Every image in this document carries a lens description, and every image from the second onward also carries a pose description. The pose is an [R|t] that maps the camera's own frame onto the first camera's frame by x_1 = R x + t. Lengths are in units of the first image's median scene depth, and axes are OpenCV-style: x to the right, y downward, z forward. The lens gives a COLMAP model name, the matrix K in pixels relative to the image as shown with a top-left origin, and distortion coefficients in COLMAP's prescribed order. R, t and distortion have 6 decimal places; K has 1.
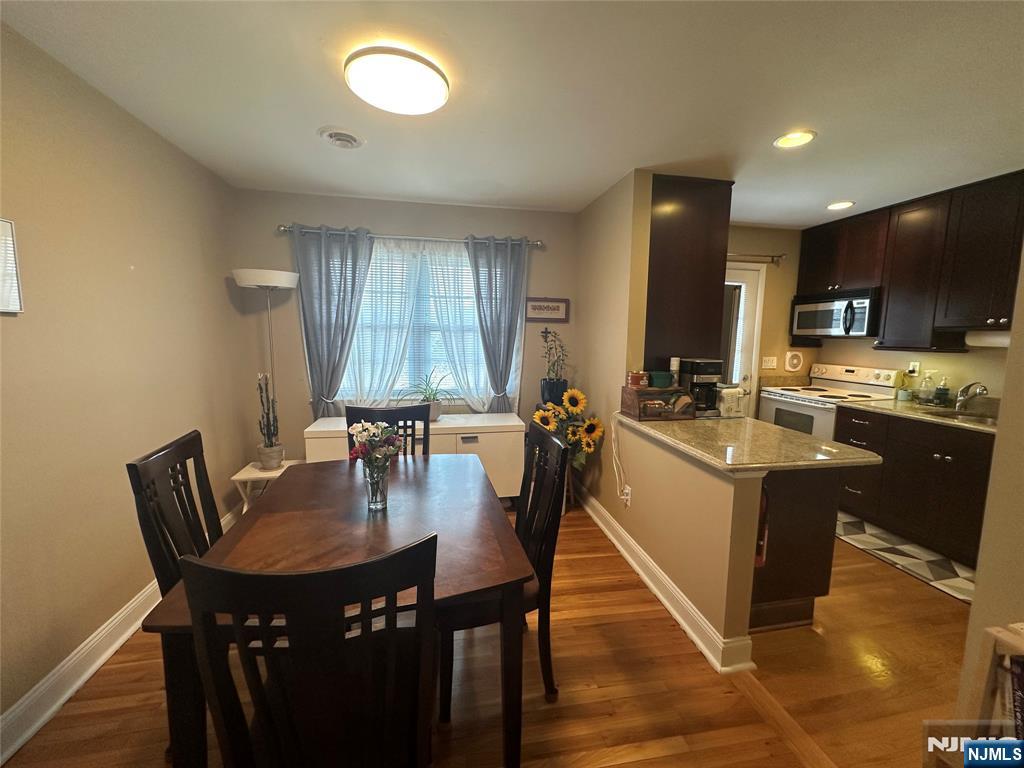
lens RADIAL K [[404.6, 0, 515.2], [0, 404.6, 382.8], [0, 0, 1]] dist [-0.002005, -0.000343]
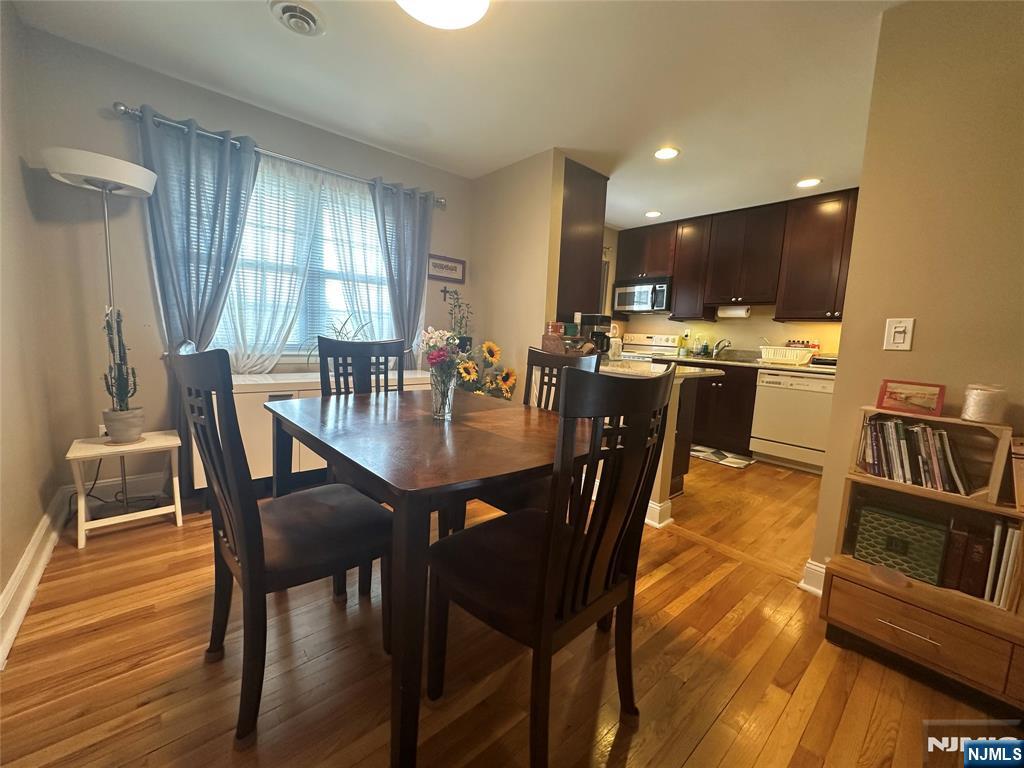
lens RADIAL K [[404.6, 0, 513.4], [0, 404.6, 382.1], [0, 0, 1]] dist [-0.002005, -0.000343]
pose [[0.865391, -0.032512, 0.500041, -0.342451], [0.025896, 0.999461, 0.020168, 0.103363], [-0.500427, -0.004504, 0.865767, 0.032487]]
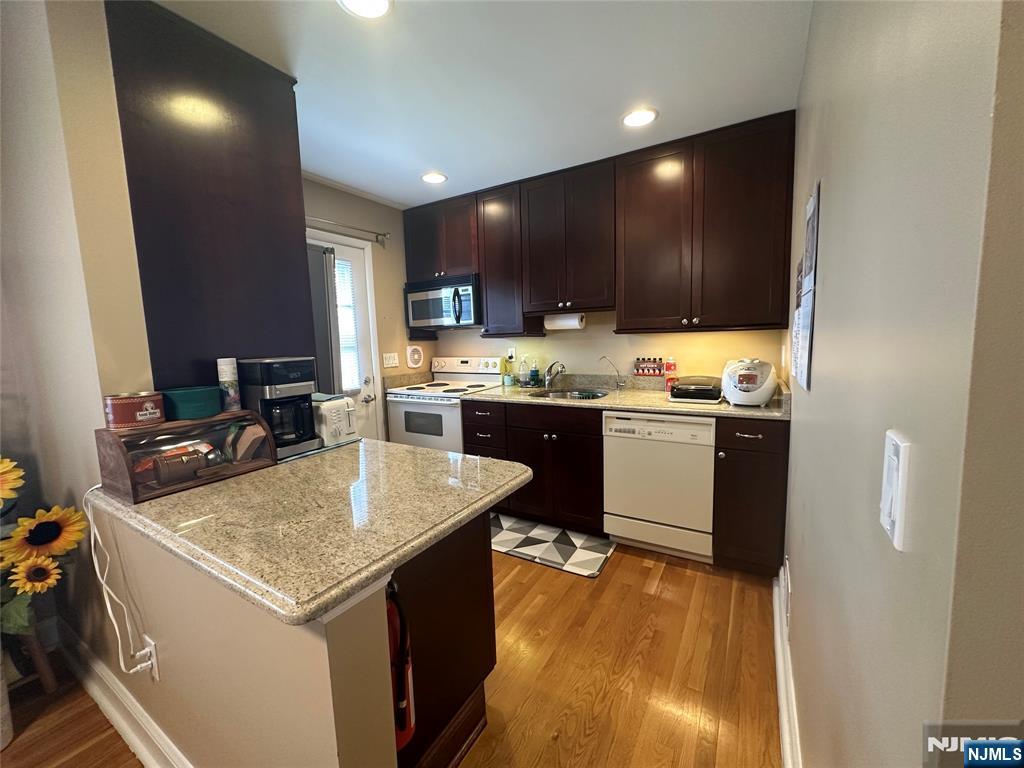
lens RADIAL K [[404.6, 0, 512.9], [0, 404.6, 382.6], [0, 0, 1]] dist [-0.002005, -0.000343]
pose [[0.667735, -0.113954, 0.735625, 0.218721], [0.129261, 0.990951, 0.036174, 0.000003], [-0.733091, 0.070933, 0.676422, 0.309449]]
